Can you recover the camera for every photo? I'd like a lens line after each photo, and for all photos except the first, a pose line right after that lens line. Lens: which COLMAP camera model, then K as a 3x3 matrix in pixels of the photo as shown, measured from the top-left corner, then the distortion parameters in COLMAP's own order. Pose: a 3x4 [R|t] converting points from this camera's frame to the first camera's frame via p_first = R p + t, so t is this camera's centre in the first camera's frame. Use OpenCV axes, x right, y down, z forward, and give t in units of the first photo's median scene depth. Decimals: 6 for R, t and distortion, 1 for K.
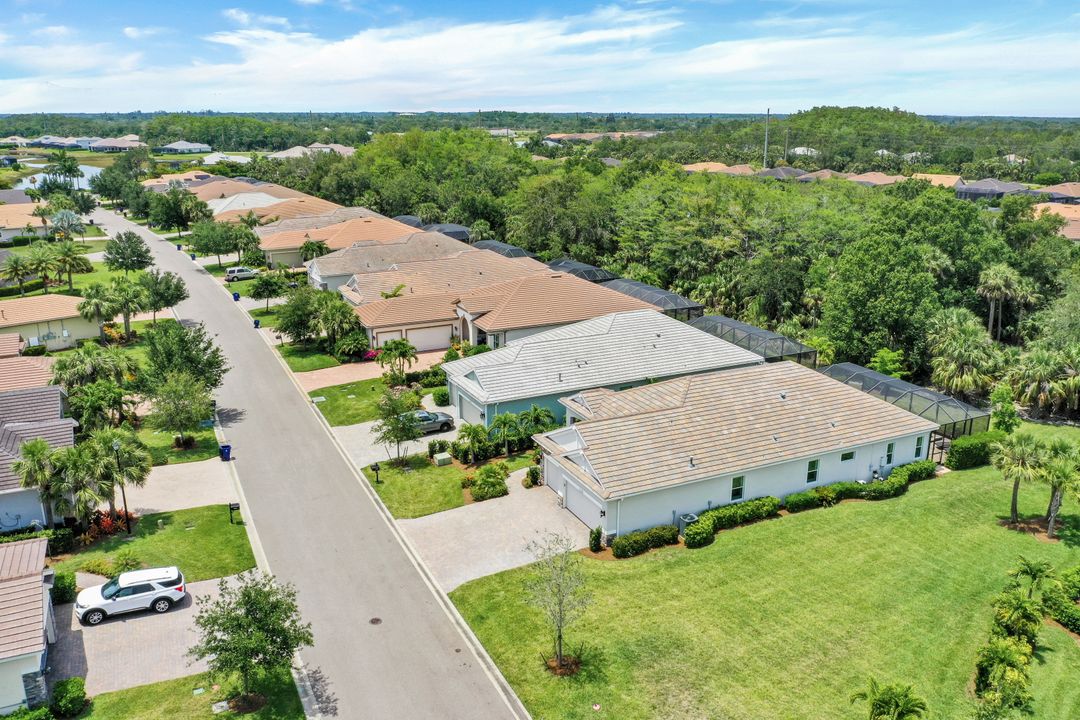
lens RADIAL K [[849.5, 0, 540.0], [0, 849.5, 360.0], [0, 0, 1]] dist [-0.010568, -0.003183]
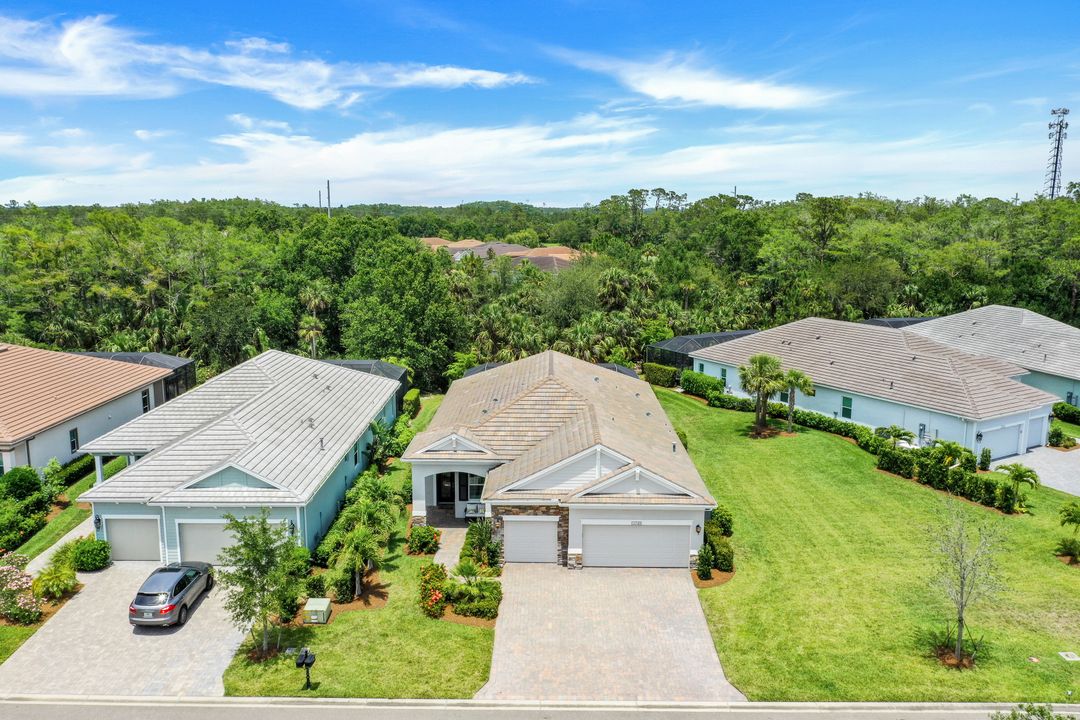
lens RADIAL K [[861.7, 0, 540.0], [0, 861.7, 360.0], [0, 0, 1]] dist [-0.013168, -0.006302]
pose [[0.448861, -0.159015, 0.879339, -0.549354], [0.251097, 0.966837, 0.046664, -0.036505], [-0.857598, 0.199854, 0.473904, 0.591393]]
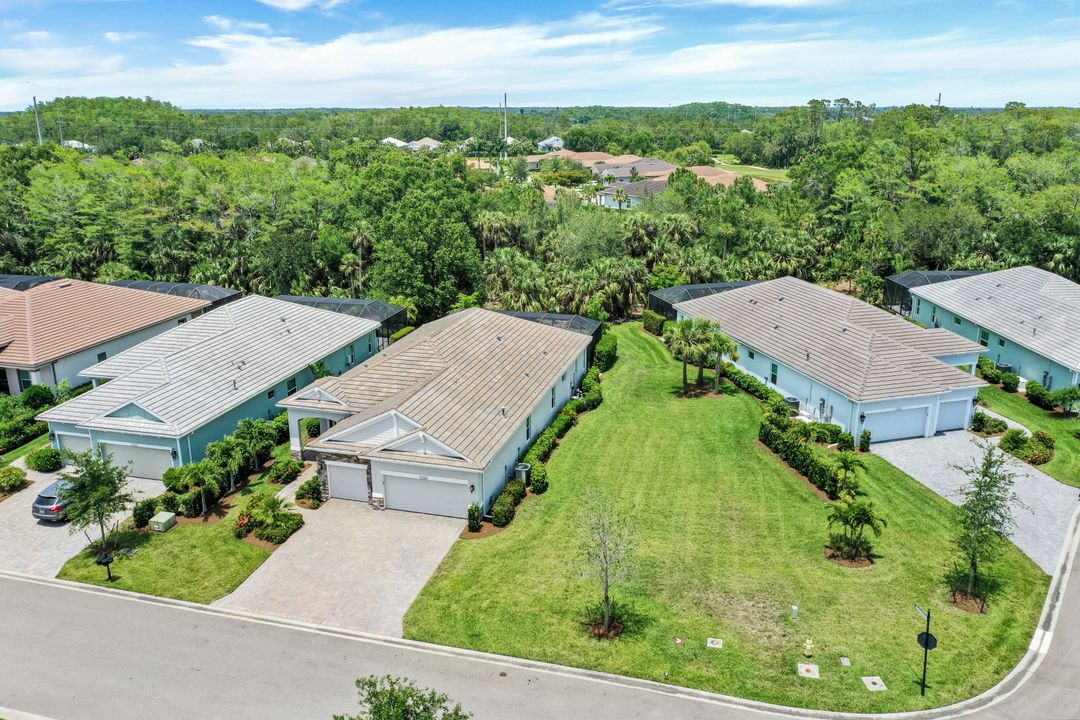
lens RADIAL K [[849.5, 0, 540.0], [0, 849.5, 360.0], [0, 0, 1]] dist [-0.010568, -0.003183]
pose [[0.661213, -0.221743, 0.716678, -0.411956], [0.218050, 0.970881, 0.099220, -0.022573], [-0.717810, 0.090667, 0.690310, 0.253403]]
